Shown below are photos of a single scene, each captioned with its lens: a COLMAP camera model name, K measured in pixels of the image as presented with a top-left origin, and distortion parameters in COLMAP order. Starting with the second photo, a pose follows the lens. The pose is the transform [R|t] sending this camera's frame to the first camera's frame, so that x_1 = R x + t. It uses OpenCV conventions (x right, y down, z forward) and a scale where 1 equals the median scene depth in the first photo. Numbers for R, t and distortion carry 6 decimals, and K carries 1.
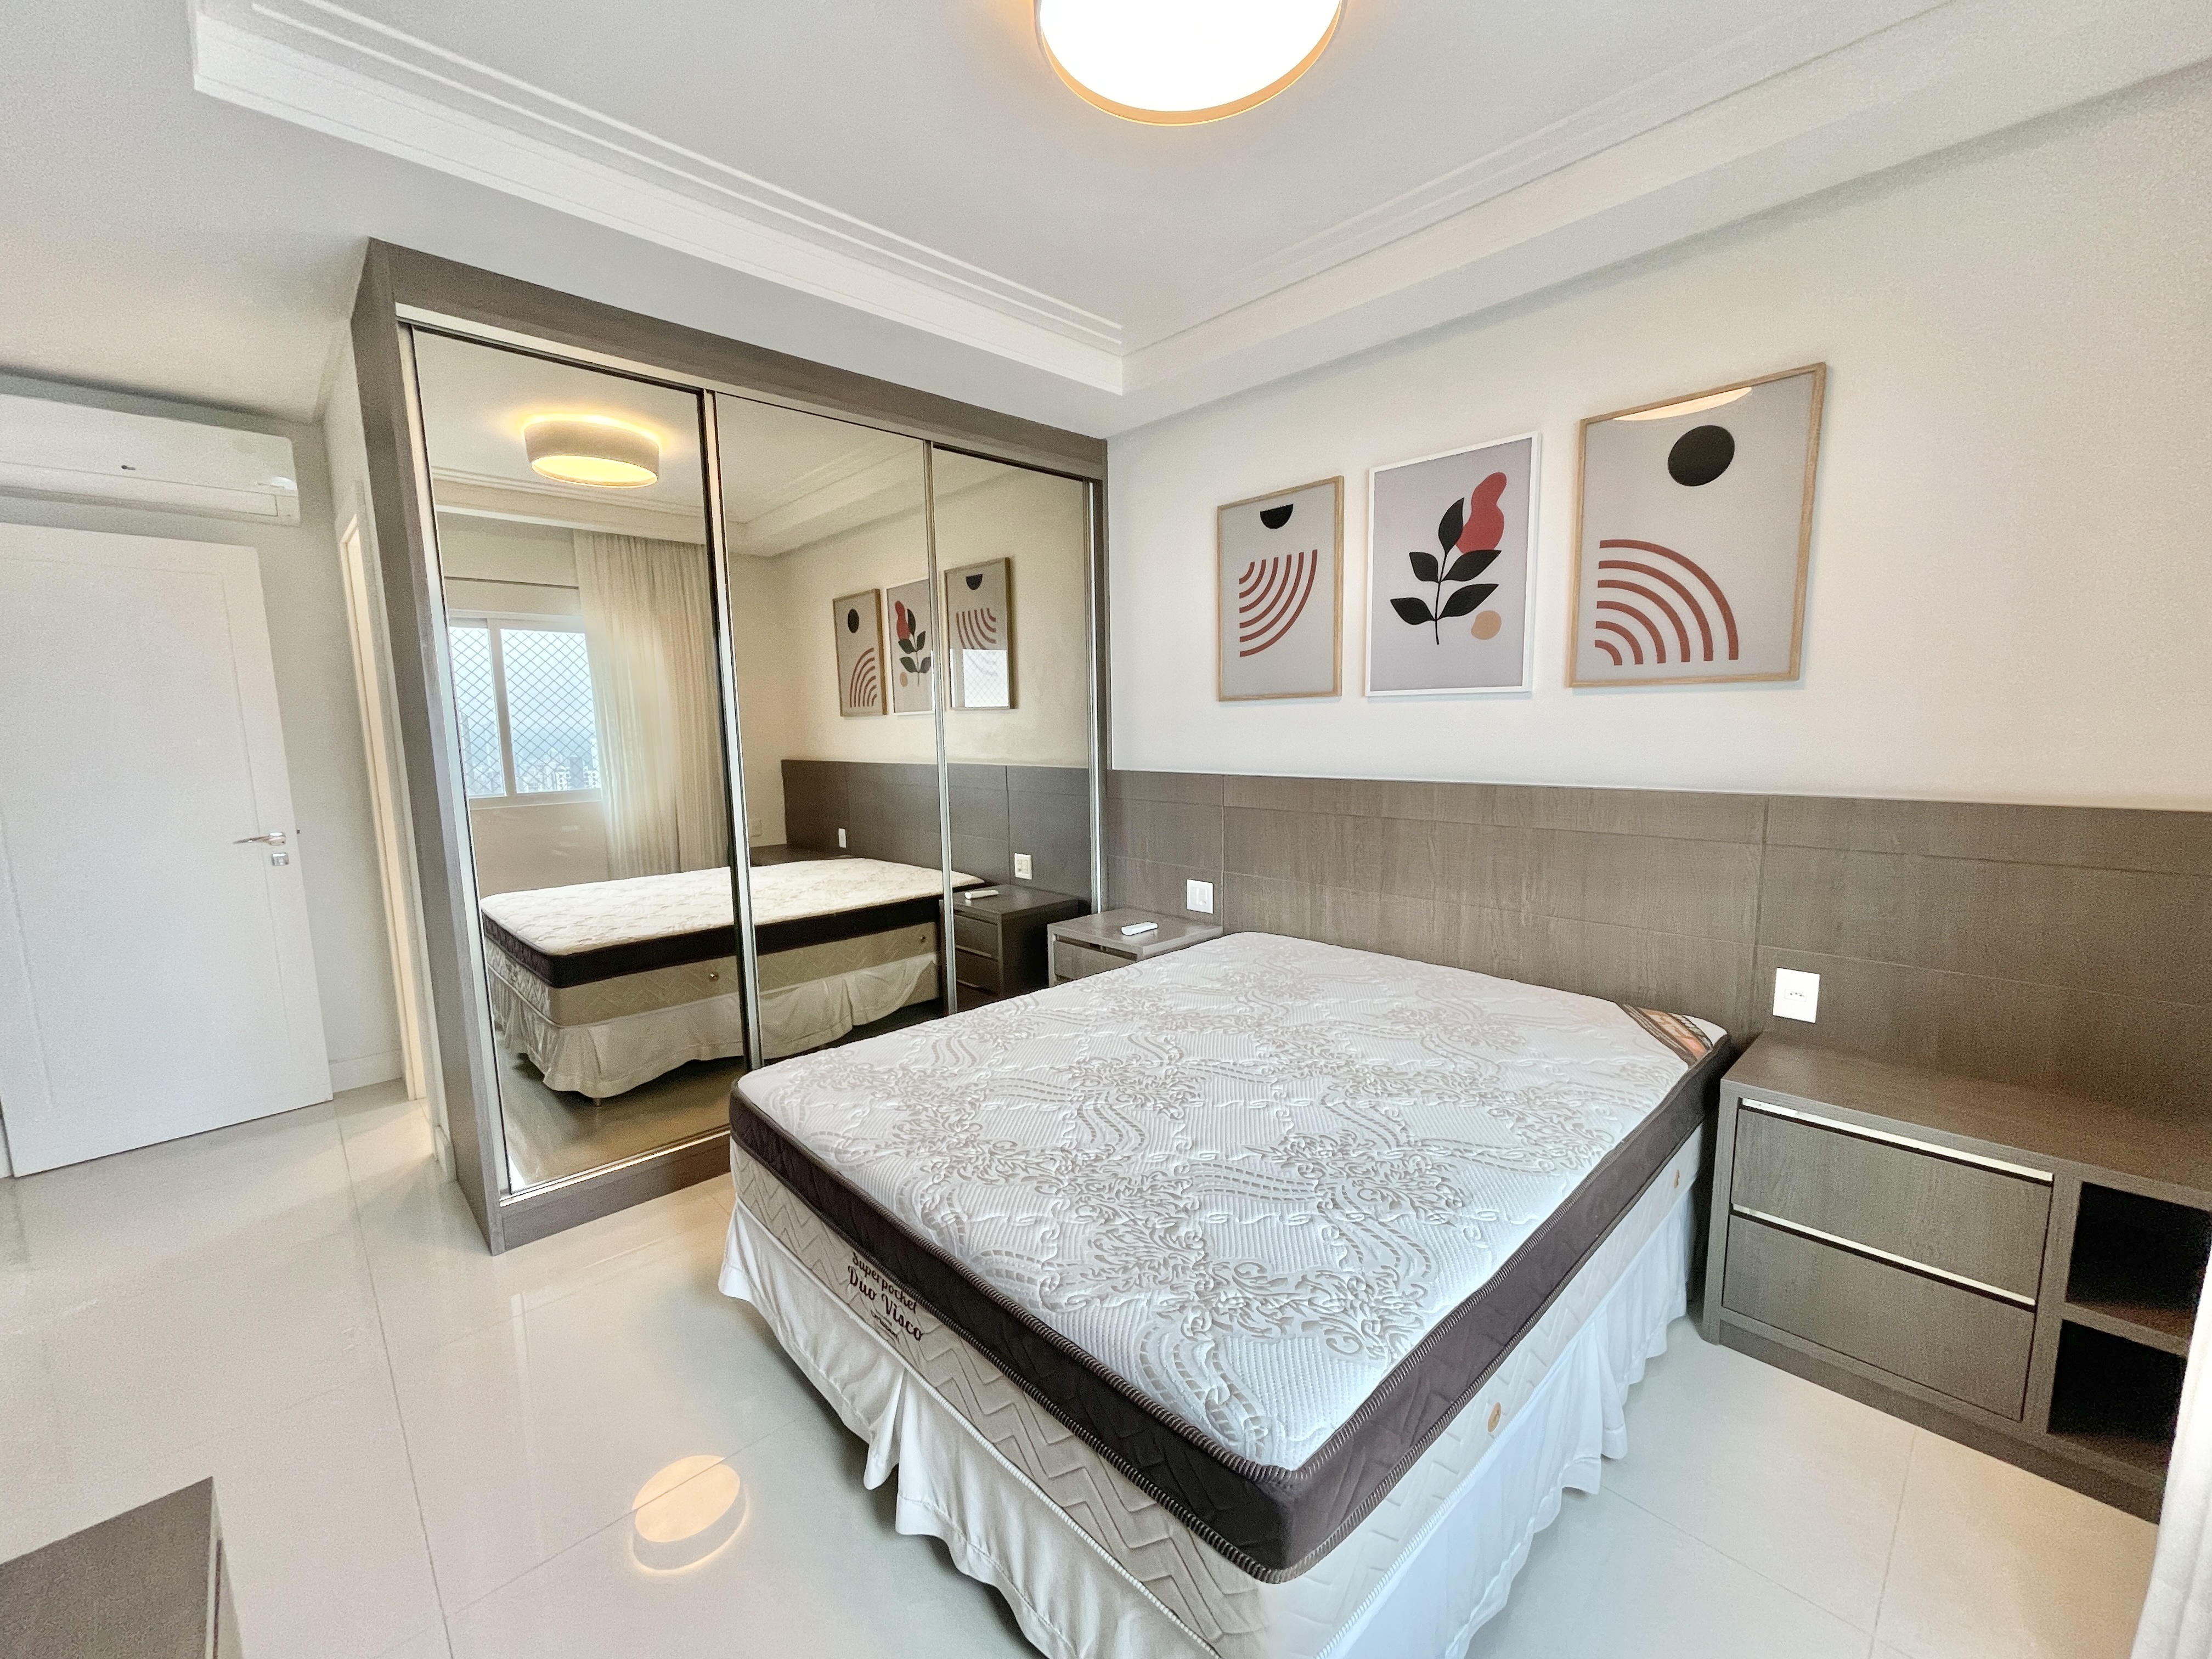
lens RADIAL K [[886.9, 0, 1104.4], [0, 886.9, 838.9], [0, 0, 1]] dist [0.001301, 0.000099]
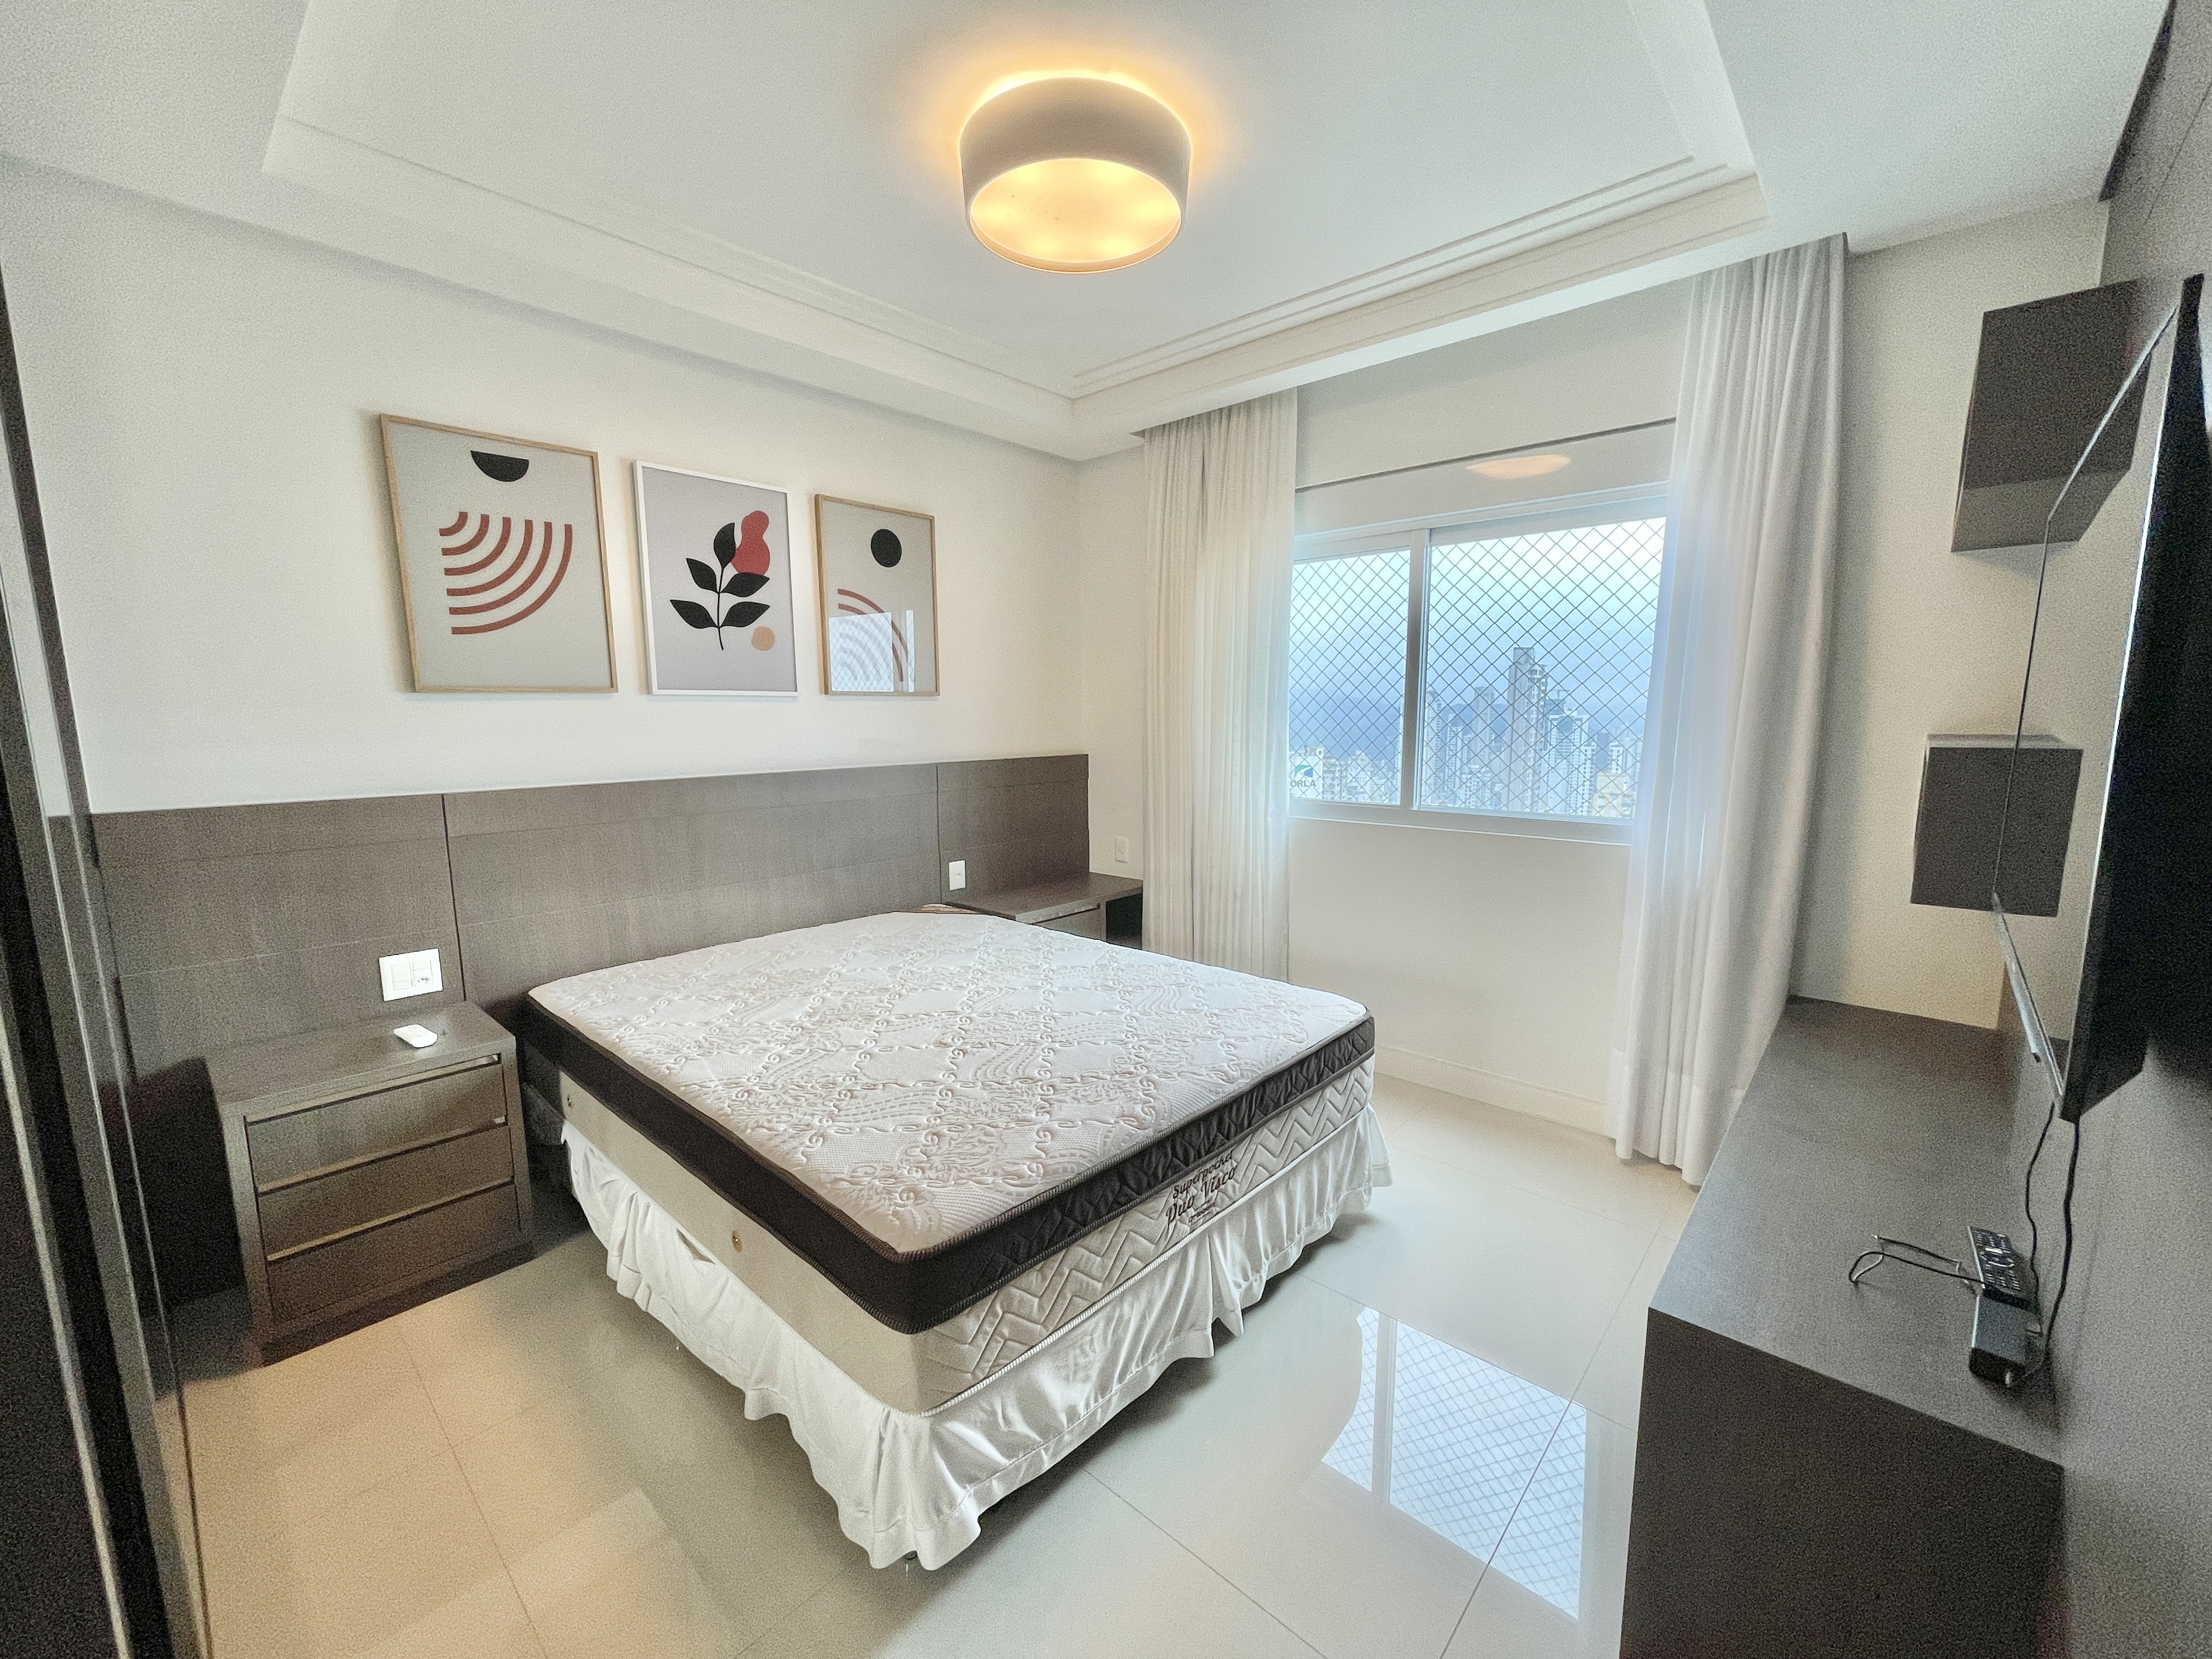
lens RADIAL K [[886.9, 0, 1093.3], [0, 886.9, 834.4], [0, 0, 1]] dist [0.001301, 0.000099]
pose [[-0.055711, -0.118436, 0.991398, -0.782707], [0.146561, 0.981214, 0.125455, -0.067857], [-0.987632, 0.152290, -0.037306, 0.641374]]
